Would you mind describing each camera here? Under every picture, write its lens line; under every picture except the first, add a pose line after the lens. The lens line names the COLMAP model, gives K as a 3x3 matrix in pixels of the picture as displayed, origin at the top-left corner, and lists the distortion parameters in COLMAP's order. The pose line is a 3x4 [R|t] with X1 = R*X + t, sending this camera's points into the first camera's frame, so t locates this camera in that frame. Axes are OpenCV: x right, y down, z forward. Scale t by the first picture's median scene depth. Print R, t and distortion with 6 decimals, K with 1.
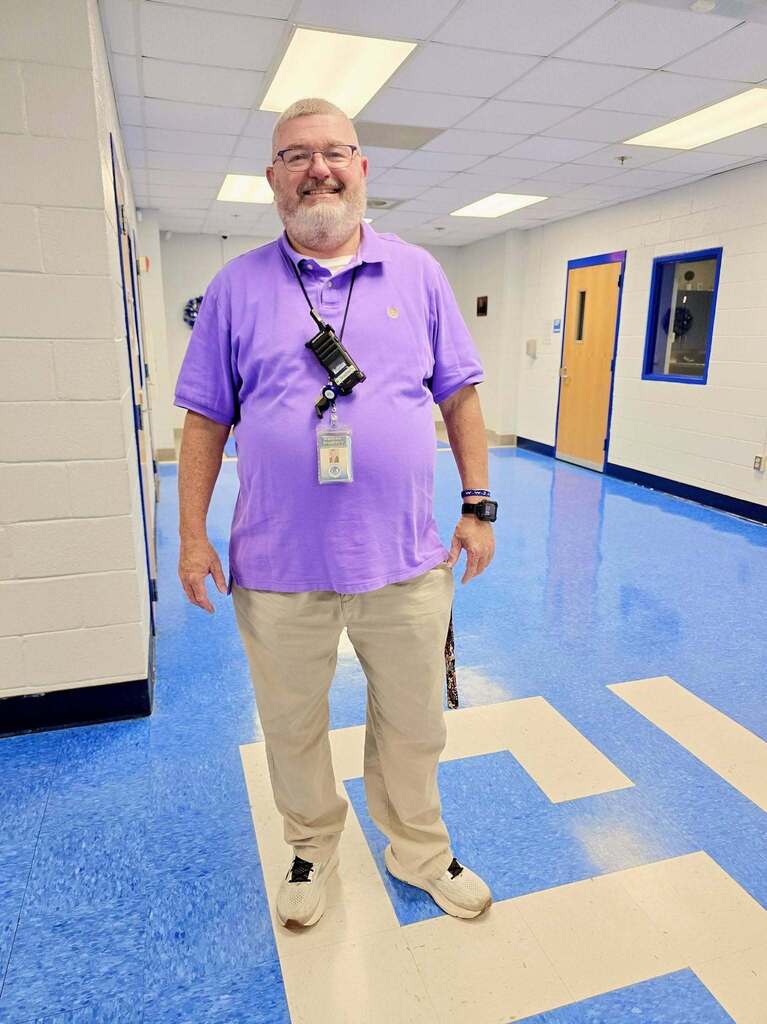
lens RADIAL K [[692.2, 0, 385.8], [0, 692.2, 513.9], [0, 0, 1]] dist [0.030829, -0.002704]
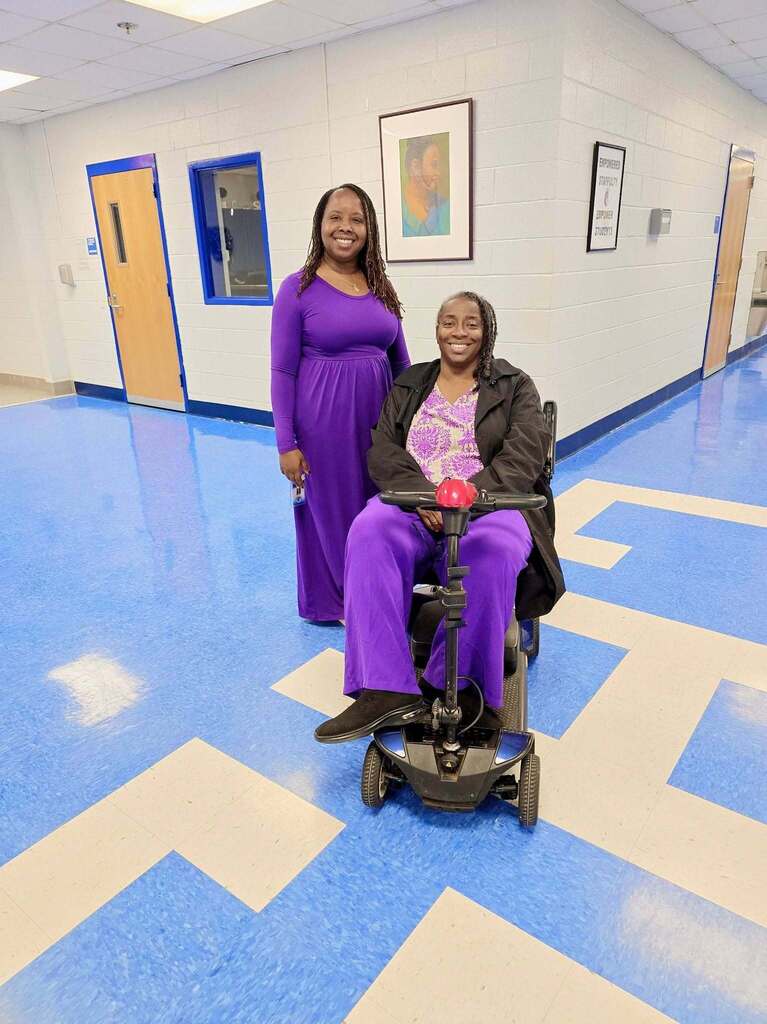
lens RADIAL K [[692.2, 0, 388.5], [0, 692.2, 506.3], [0, 0, 1]] dist [0.030829, -0.002704]
pose [[0.815348, -0.223961, 0.533899, 0.017830], [0.177550, 0.974442, 0.137615, -0.017201], [-0.551075, -0.017411, 0.834274, 0.099567]]
